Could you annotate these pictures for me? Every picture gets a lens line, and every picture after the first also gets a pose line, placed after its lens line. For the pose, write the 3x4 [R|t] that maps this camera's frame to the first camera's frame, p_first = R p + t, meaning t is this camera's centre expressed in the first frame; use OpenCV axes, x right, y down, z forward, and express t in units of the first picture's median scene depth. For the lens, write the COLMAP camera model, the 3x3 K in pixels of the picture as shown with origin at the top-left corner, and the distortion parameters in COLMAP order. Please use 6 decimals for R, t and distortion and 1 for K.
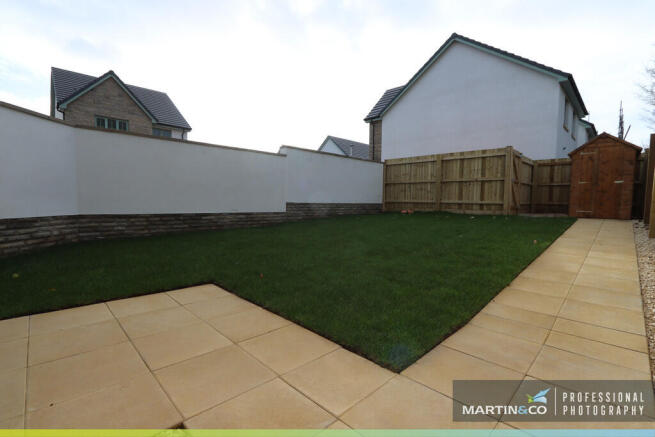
lens RADIAL K [[300.3, 0, 322.6], [0, 300.3, 221.7], [0, 0, 1]] dist [-0.012878, -0.000572]
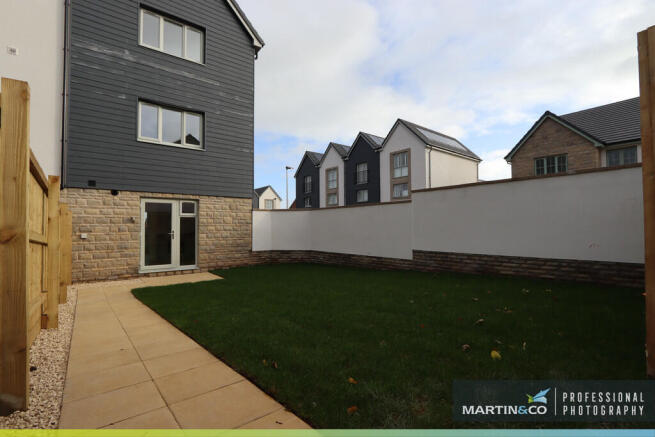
lens RADIAL K [[300.3, 0, 322.6], [0, 300.3, 221.7], [0, 0, 1]] dist [-0.012878, -0.000572]
pose [[-0.113123, -0.037462, -0.992874, 0.800233], [-0.063805, 0.997500, -0.030367, -0.099833], [0.991530, 0.059915, -0.115231, 0.784642]]
